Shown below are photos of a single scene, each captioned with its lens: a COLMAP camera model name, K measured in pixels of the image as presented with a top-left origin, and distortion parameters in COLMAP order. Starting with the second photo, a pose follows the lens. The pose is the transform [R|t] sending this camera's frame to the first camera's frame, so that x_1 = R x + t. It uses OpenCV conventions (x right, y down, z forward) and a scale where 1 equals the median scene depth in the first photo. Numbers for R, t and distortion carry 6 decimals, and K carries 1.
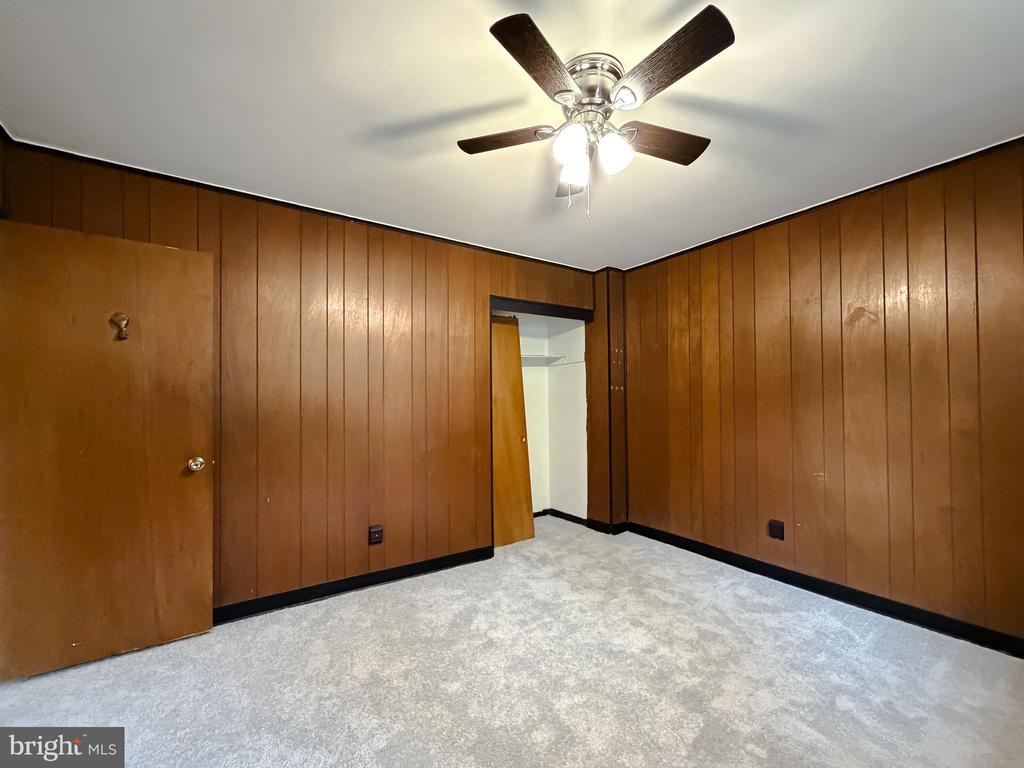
lens RADIAL K [[420.9, 0, 509.4], [0, 420.9, 398.0], [0, 0, 1]] dist [0.002183, 0.000420]
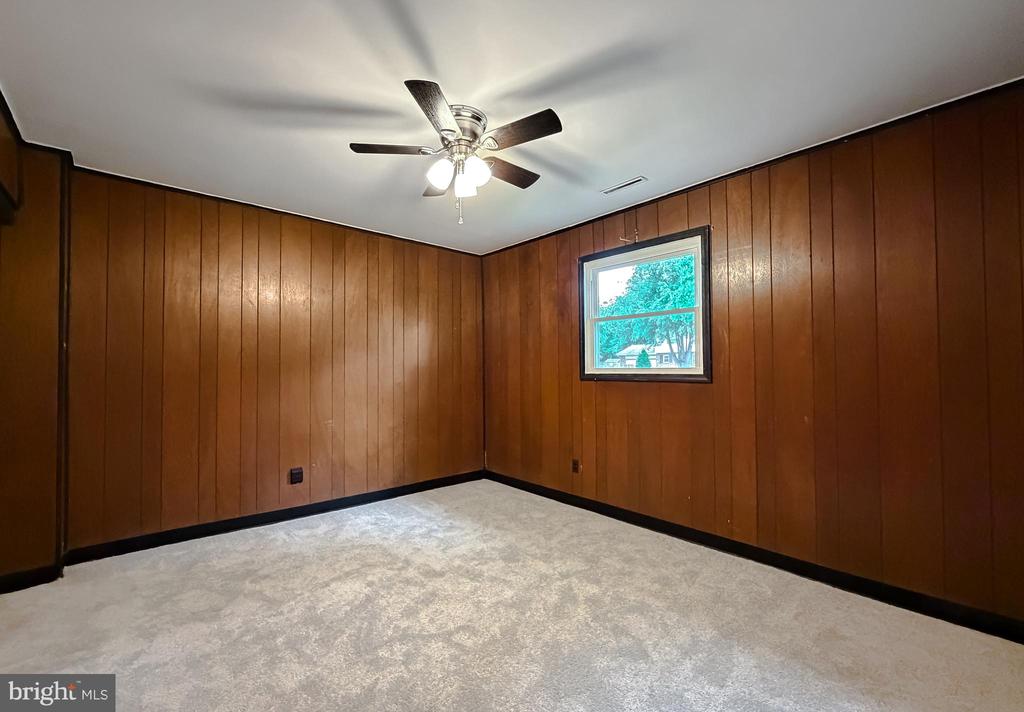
lens RADIAL K [[426.4, 0, 512.0], [0, 426.4, 356.0], [0, 0, 1]] dist [-0.001017, -0.000102]
pose [[-0.137707, 0.038750, 0.989715, -0.689746], [-0.007513, 0.999165, -0.040165, 0.021919], [-0.990445, -0.012967, -0.137301, 0.612061]]
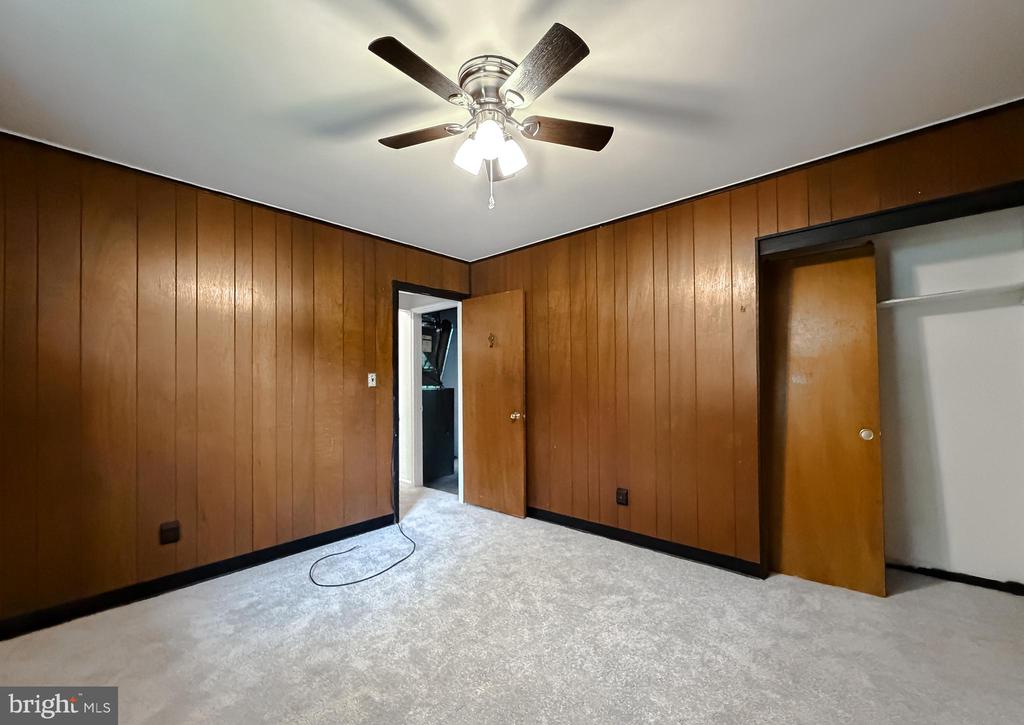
lens RADIAL K [[422.1, 0, 509.7], [0, 422.1, 376.2], [0, 0, 1]] dist [0.000157, 0.000023]
pose [[0.245636, -0.009550, -0.969315, 0.846897], [0.017640, 0.999830, -0.005380, 0.005886], [0.969202, -0.015778, 0.245762, 0.528092]]
